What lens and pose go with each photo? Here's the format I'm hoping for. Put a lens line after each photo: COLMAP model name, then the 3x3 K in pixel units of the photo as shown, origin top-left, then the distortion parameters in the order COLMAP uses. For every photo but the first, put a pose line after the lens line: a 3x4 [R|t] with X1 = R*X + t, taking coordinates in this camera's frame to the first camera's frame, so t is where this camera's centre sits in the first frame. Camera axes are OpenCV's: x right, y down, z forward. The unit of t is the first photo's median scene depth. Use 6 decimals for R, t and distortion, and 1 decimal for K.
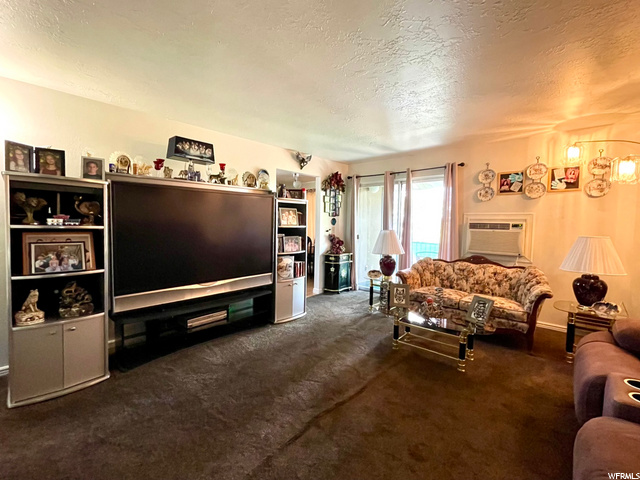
lens RADIAL K [[280.9, 0, 320.3], [0, 280.9, 238.8], [0, 0, 1]] dist [-0.003981, 0.002005]
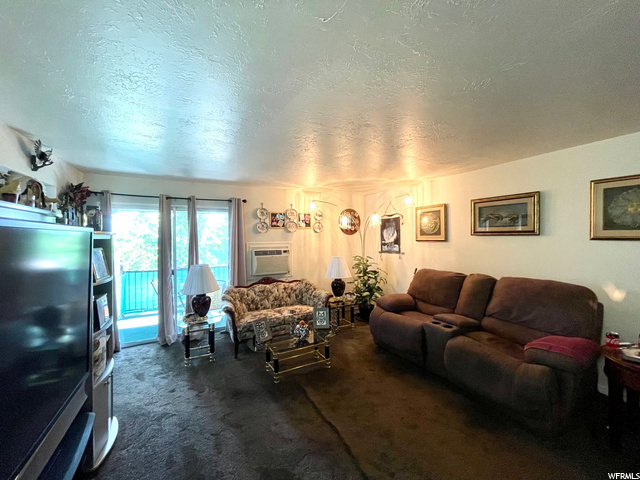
lens RADIAL K [[257.0, 0, 322.3], [0, 257.0, 237.8], [0, 0, 1]] dist [-0.002444, 0.000123]
pose [[0.332887, -0.019829, 0.942758, -0.425367], [0.071656, 0.997420, -0.004323, -0.091587], [-0.940240, 0.068993, 0.333449, 0.381636]]
